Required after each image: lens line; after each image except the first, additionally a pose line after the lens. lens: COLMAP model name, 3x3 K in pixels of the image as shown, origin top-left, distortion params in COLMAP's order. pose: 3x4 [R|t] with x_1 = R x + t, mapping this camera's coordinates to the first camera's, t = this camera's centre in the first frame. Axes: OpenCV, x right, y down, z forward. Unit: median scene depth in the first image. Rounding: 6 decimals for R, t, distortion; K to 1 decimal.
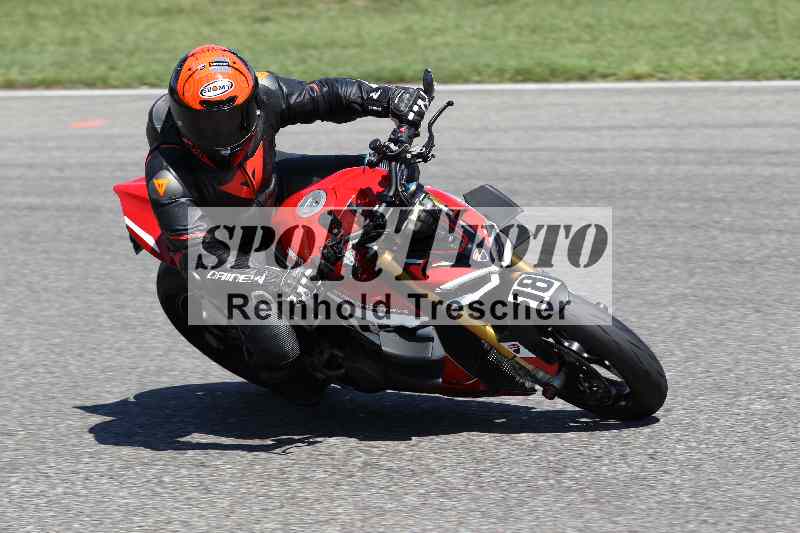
lens RADIAL K [[5718.6, 0, 400.9], [0, 5718.6, 267.1], [0, 0, 1]] dist [0.040841, 0.000000]
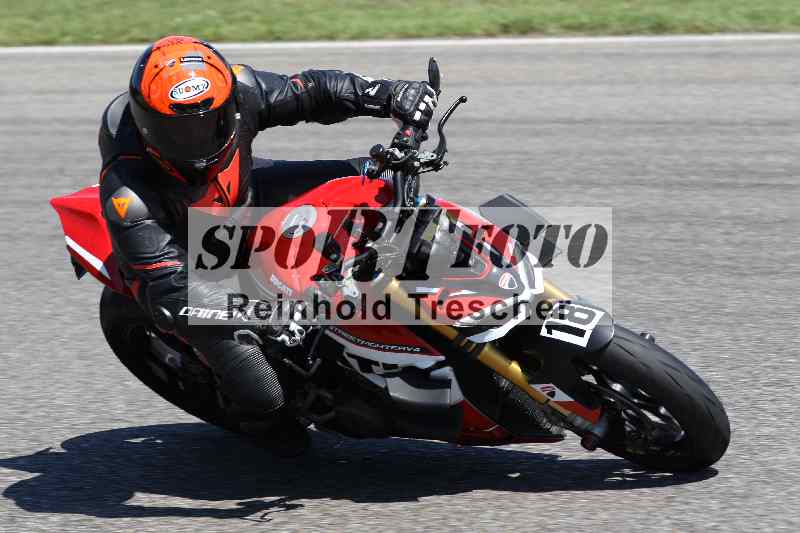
lens RADIAL K [[5718.6, 0, 397.8], [0, 5718.6, 264.7], [0, 0, 1]] dist [0.040841, 0.000000]
pose [[0.998504, -0.020827, 0.050556, -0.043861], [0.019841, 0.999604, 0.019940, -0.021348], [-0.050952, -0.018907, 0.998522, 0.163510]]
